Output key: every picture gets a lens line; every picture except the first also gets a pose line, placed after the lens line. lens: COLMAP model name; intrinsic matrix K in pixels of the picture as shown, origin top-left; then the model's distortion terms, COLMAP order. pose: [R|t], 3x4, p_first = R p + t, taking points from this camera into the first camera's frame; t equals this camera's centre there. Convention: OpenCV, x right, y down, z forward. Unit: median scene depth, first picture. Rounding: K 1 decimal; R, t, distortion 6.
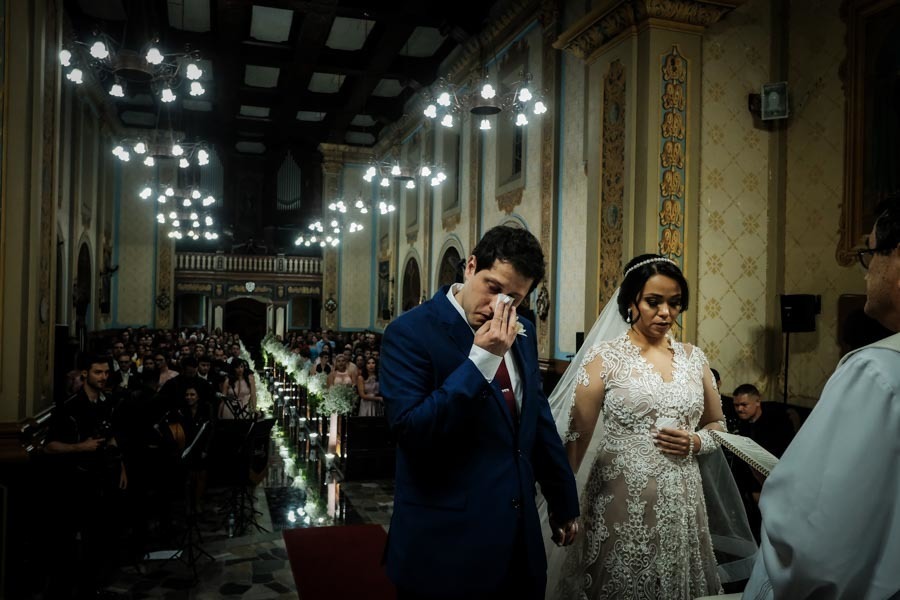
lens RADIAL K [[712.1, 0, 437.1], [0, 712.1, 301.3], [0, 0, 1]] dist [-0.014803, -0.007681]
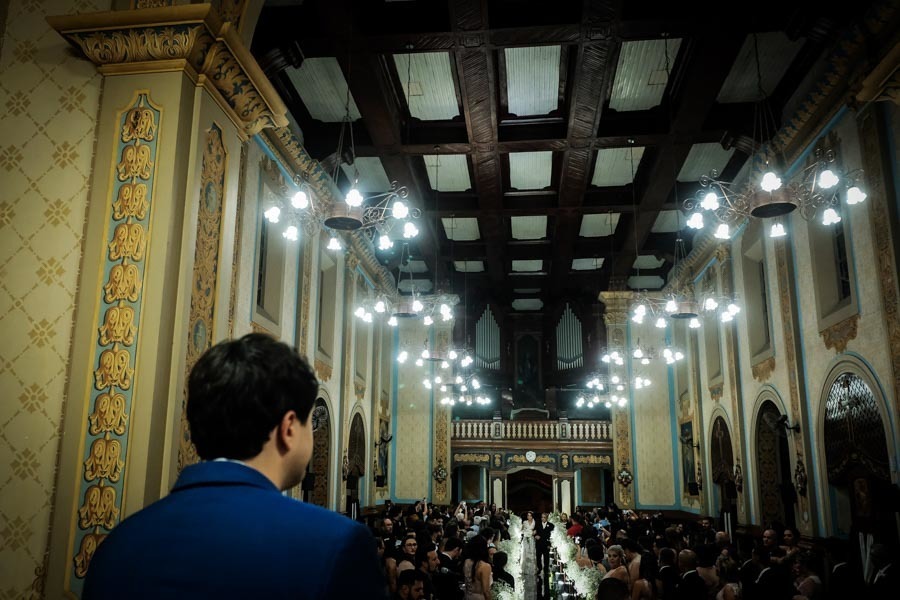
lens RADIAL K [[765.3, 0, 408.6], [0, 765.3, 290.7], [0, 0, 1]] dist [-0.017125, -0.003786]
pose [[0.906854, -0.102379, -0.408822, 0.016055], [0.005216, 0.972698, -0.232017, -0.001312], [0.421413, 0.208273, 0.882629, 0.062518]]
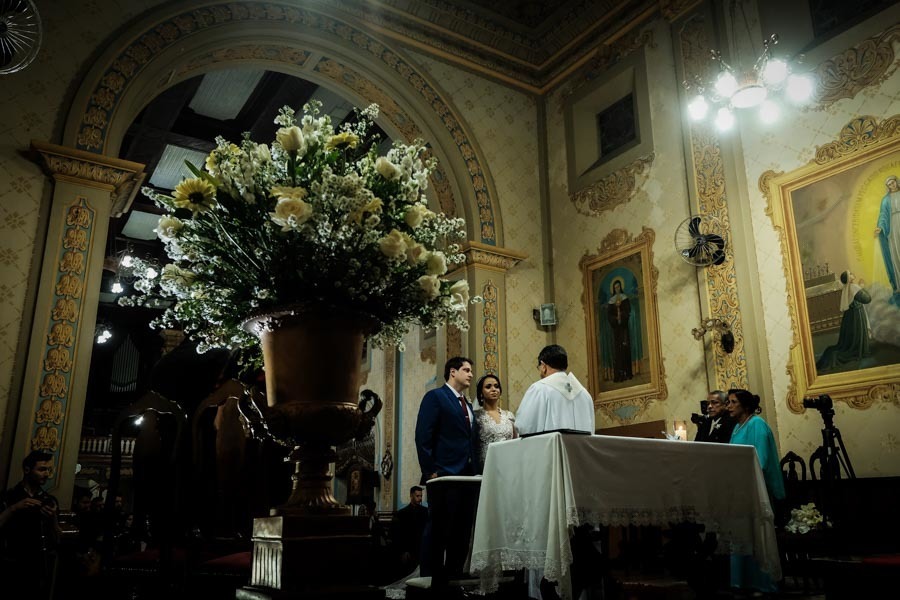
lens RADIAL K [[712.1, 0, 437.1], [0, 712.1, 301.3], [0, 0, 1]] dist [-0.014803, -0.007681]
pose [[0.966013, 0.048354, 0.253932, -0.056106], [0.020848, 0.964574, -0.262986, 0.034268], [-0.257653, 0.259342, 0.930783, -0.139257]]
